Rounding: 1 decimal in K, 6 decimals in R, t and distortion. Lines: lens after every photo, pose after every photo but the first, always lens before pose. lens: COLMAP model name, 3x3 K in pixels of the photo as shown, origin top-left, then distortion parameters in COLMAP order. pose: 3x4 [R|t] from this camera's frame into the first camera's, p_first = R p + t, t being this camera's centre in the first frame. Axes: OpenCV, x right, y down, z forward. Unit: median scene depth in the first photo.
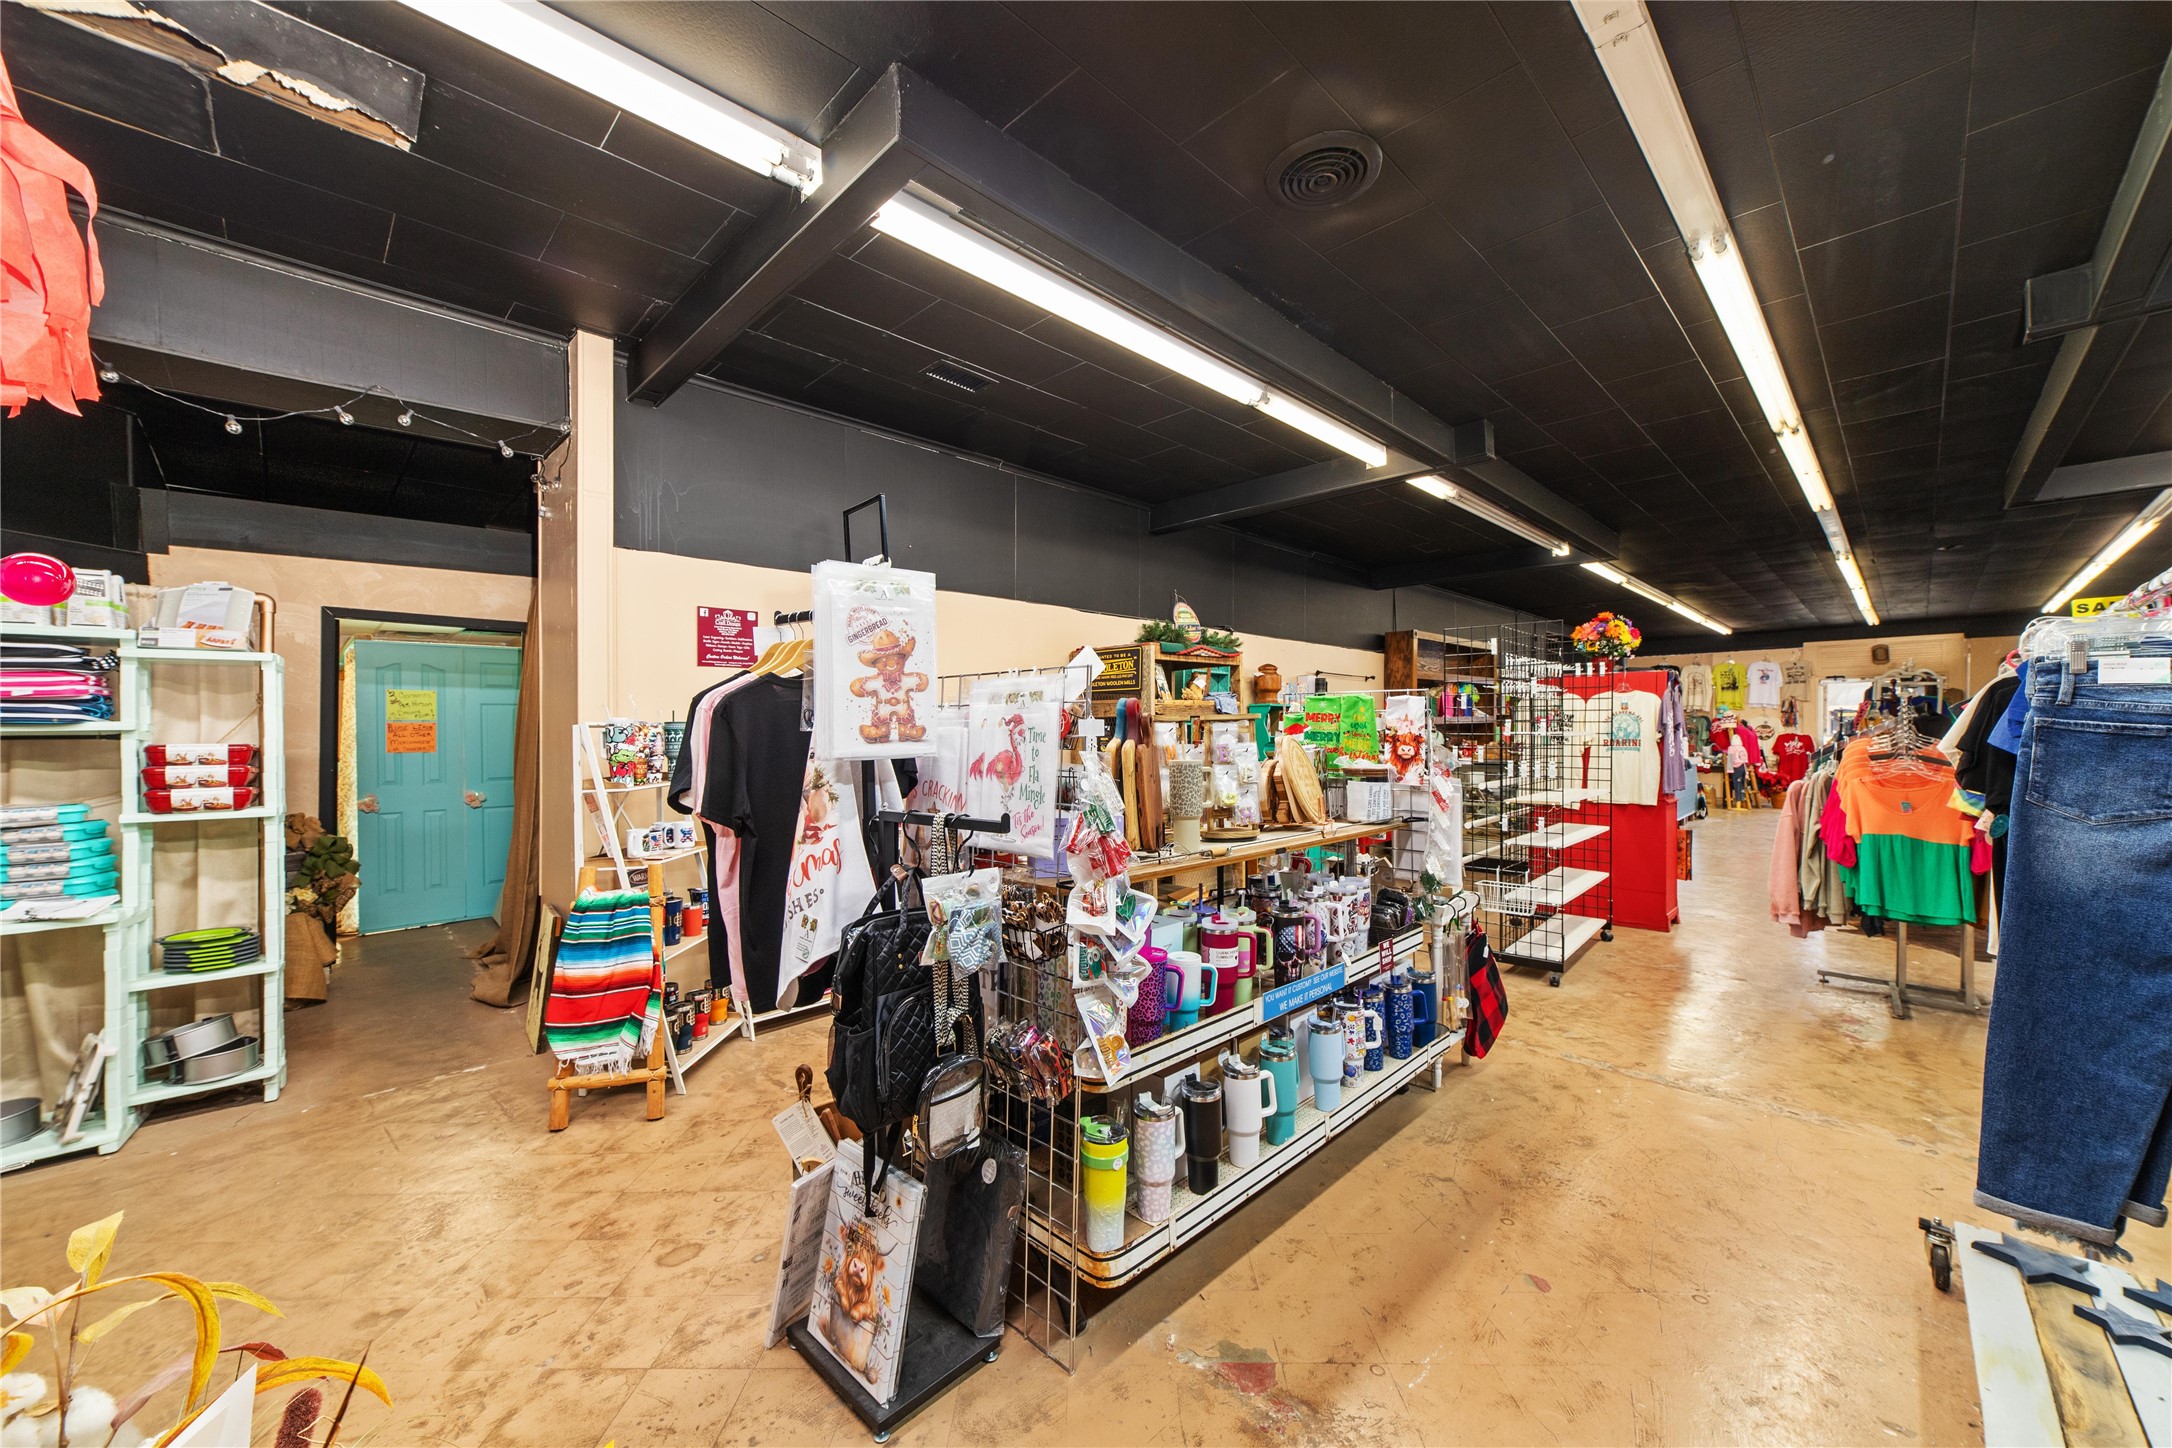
lens RADIAL K [[824.5, 0, 1083.4], [0, 824.5, 727.8], [0, 0, 1]] dist [-0.002997, 0.000929]
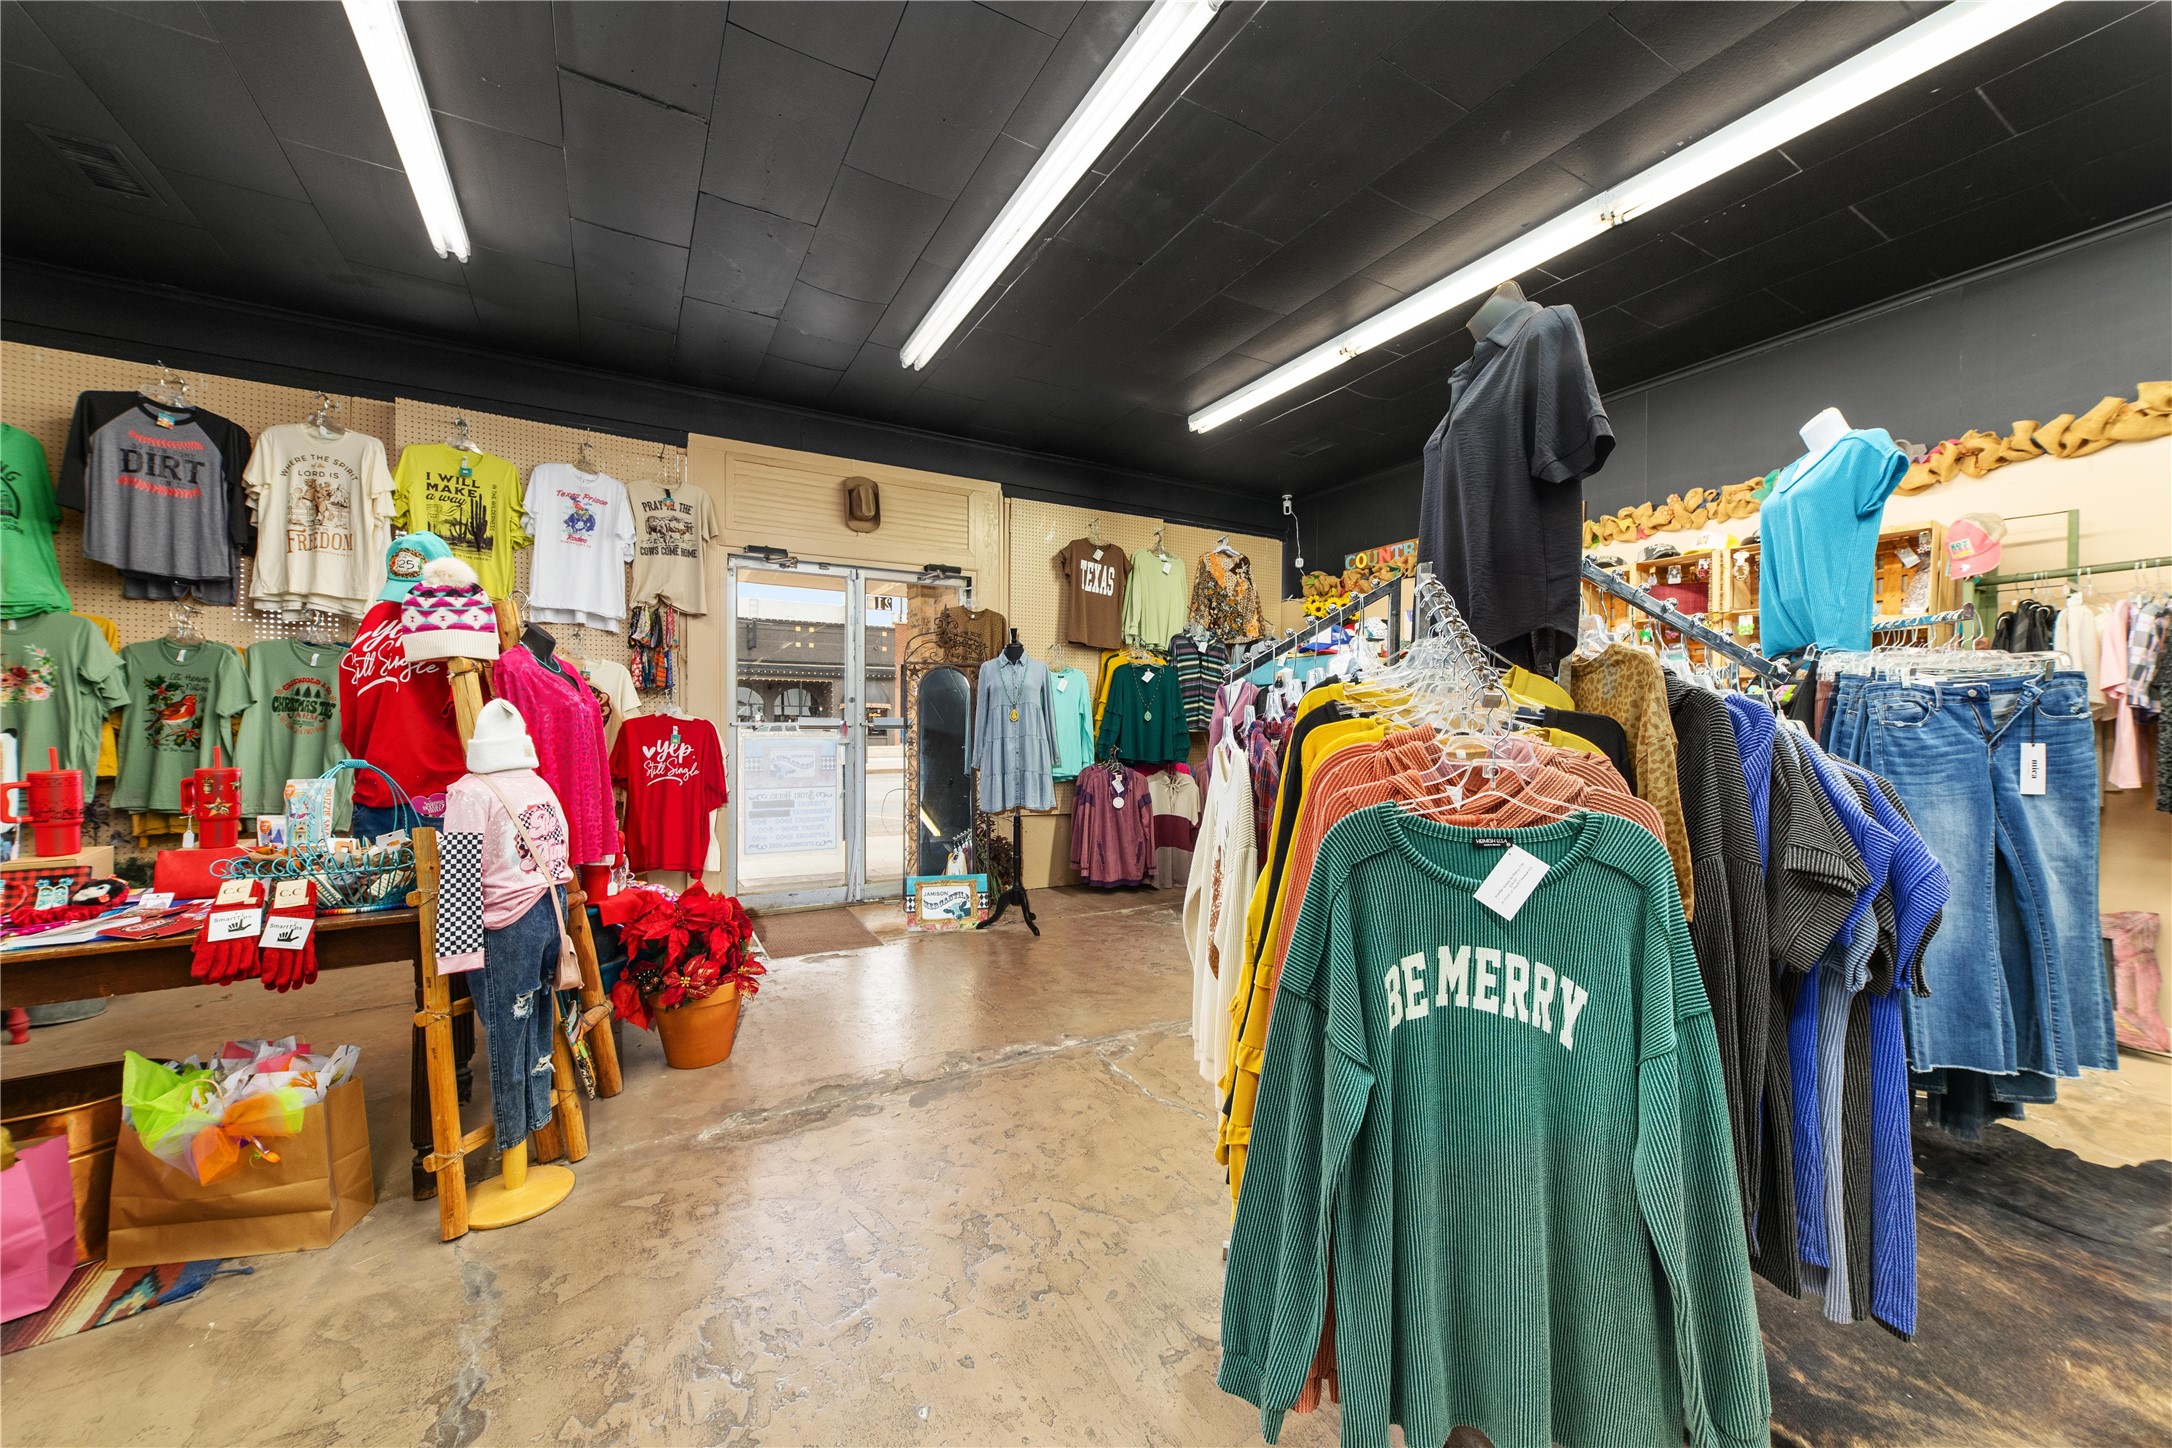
lens RADIAL K [[824.5, 0, 1085.2], [0, 824.5, 726.2], [0, 0, 1]] dist [-0.002997, 0.000929]
pose [[0.251832, 0.008970, 0.967729, 0.602278], [-0.006818, 0.999949, -0.007494, 0.012026], [-0.967747, -0.004711, 0.251880, 0.767384]]
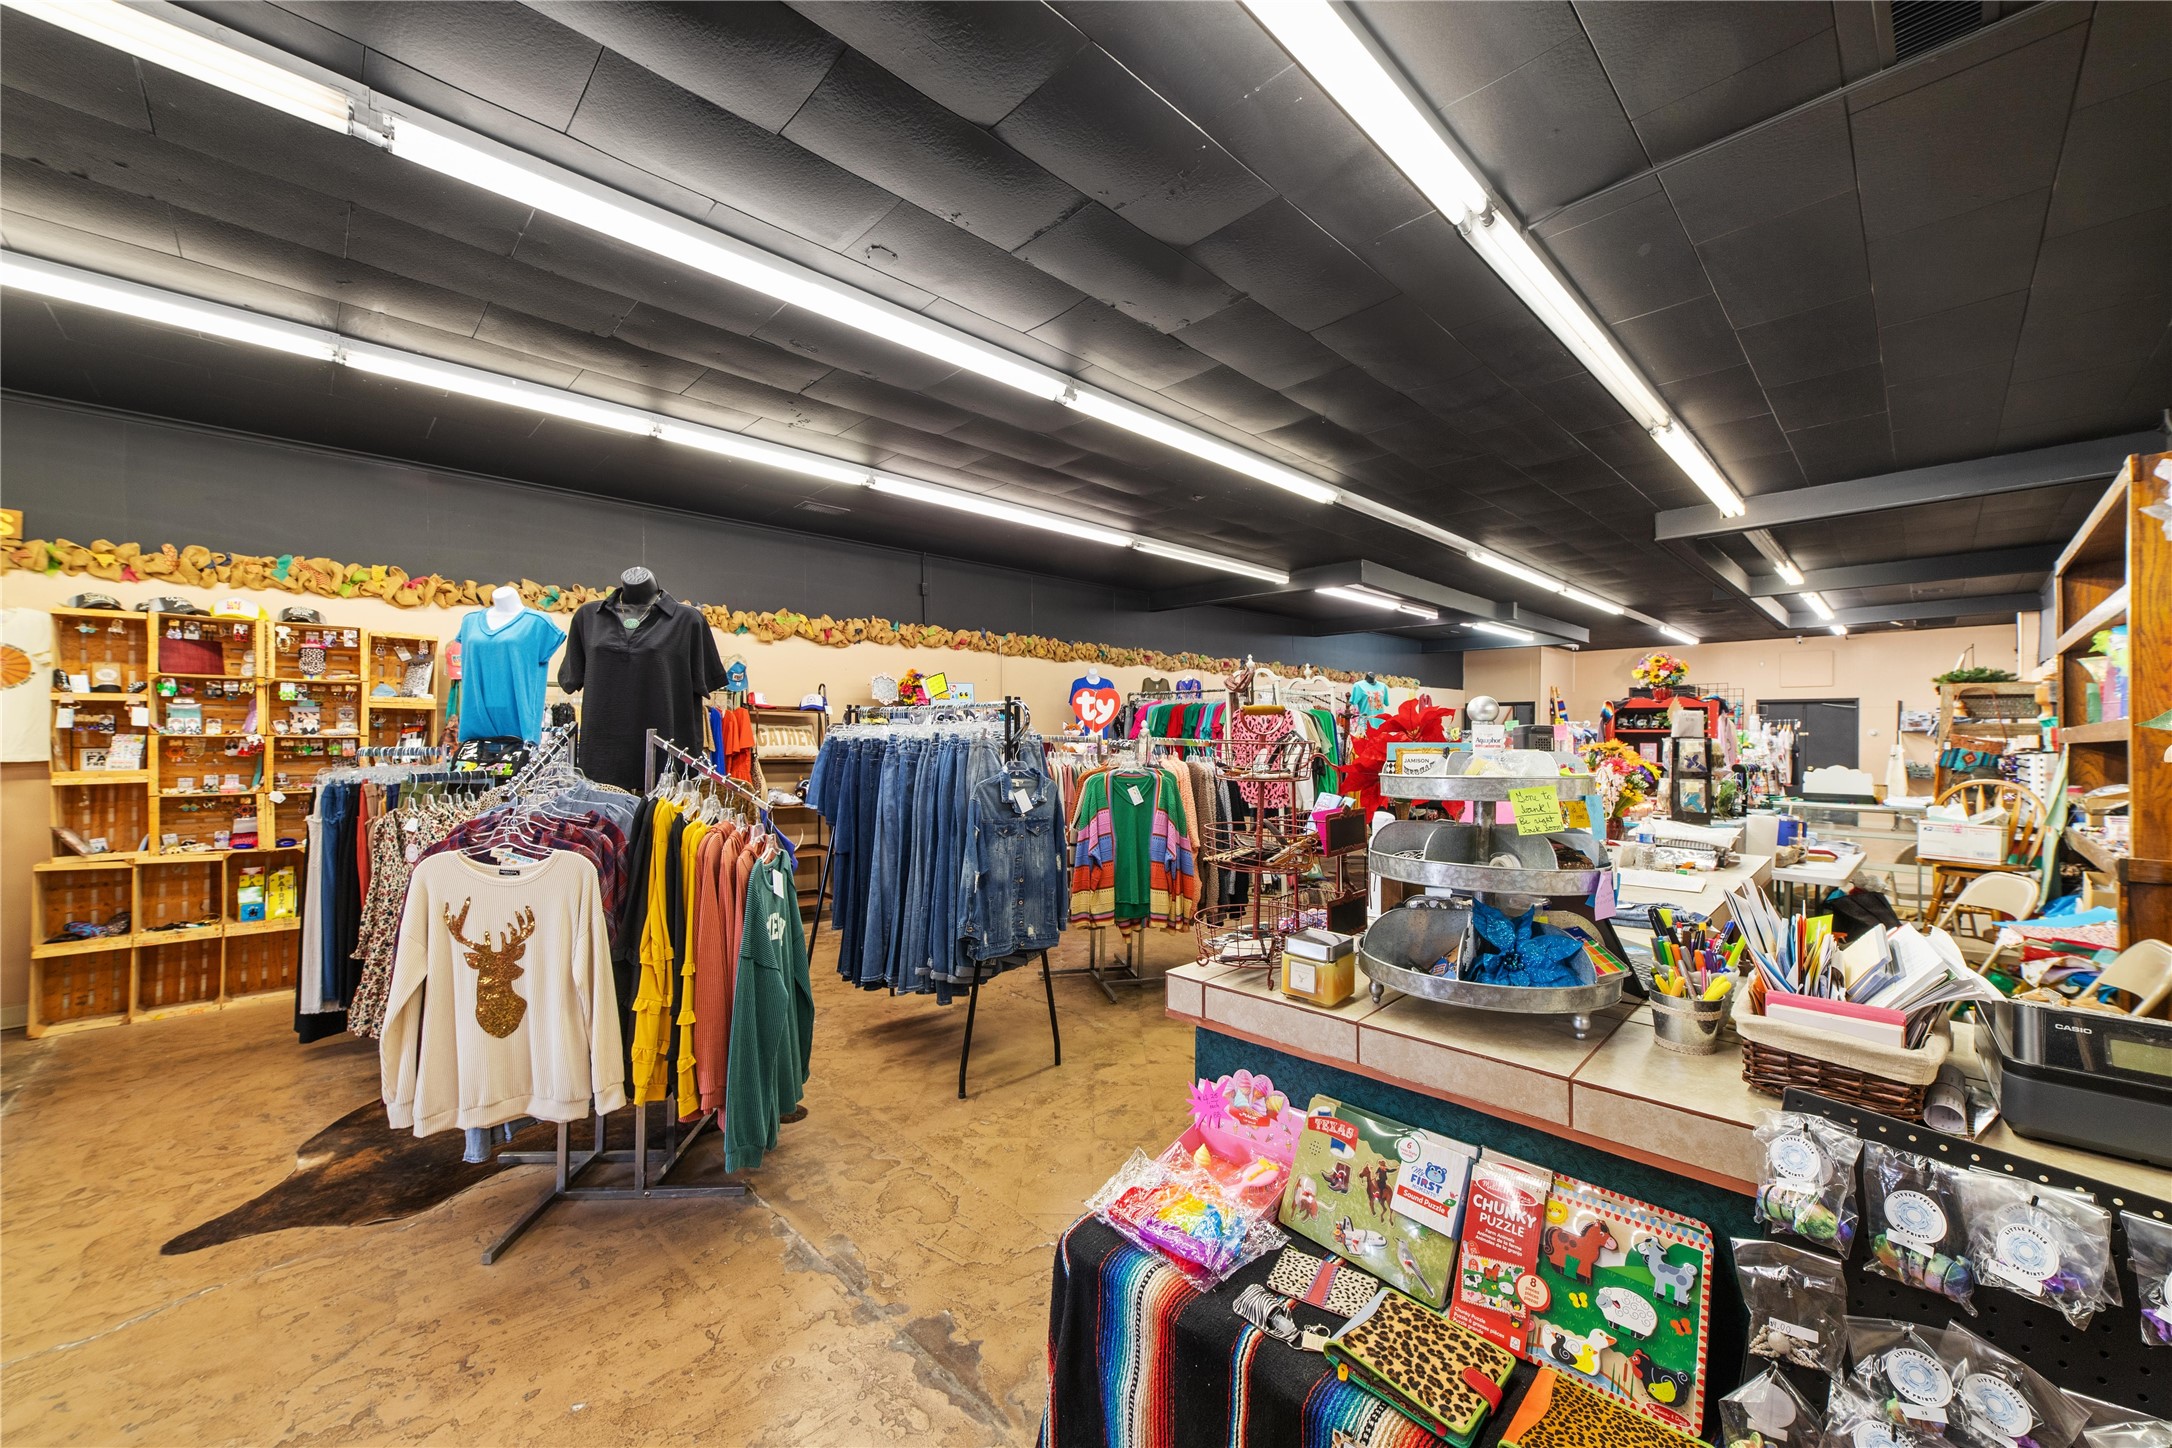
lens RADIAL K [[824.5, 0, 1099.6], [0, 824.5, 731.7], [0, 0, 1]] dist [-0.002997, 0.000929]
pose [[-0.999947, 0.000691, -0.010272, 0.616344], [0.000771, 0.999969, -0.007797, -0.006592], [0.010266, -0.007805, -0.999917, 0.933696]]
